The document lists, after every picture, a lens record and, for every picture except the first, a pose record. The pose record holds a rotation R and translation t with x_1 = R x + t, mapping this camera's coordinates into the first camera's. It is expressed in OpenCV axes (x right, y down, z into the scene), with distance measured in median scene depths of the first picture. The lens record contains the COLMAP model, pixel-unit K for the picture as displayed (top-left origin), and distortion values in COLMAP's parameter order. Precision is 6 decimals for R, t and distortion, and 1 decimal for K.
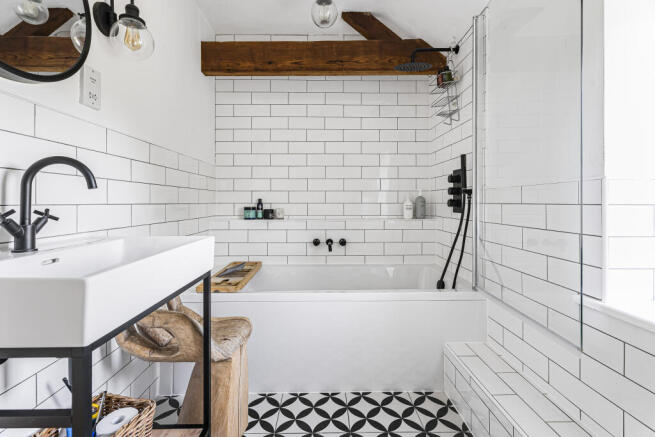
lens RADIAL K [[302.6, 0, 327.0], [0, 302.6, 204.1], [0, 0, 1]] dist [0.004295, 0.000715]
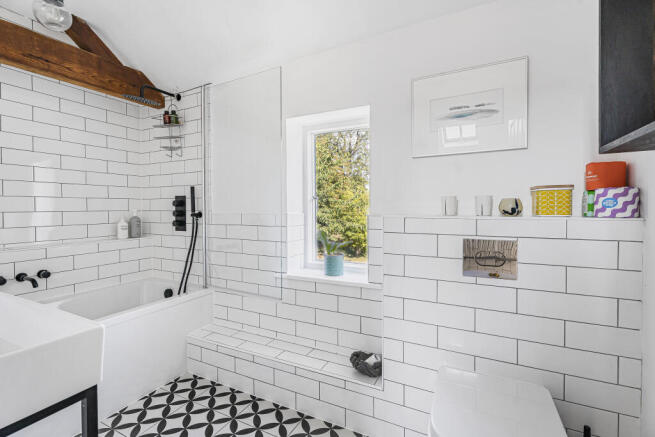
lens RADIAL K [[302.6, 0, 325.8], [0, 302.6, 214.6], [0, 0, 1]] dist [0.004295, 0.000715]
pose [[0.464622, -0.019867, 0.885286, -0.377915], [0.007427, 0.999801, 0.018539, -0.055386], [-0.885478, -0.002039, 0.464677, -0.091814]]
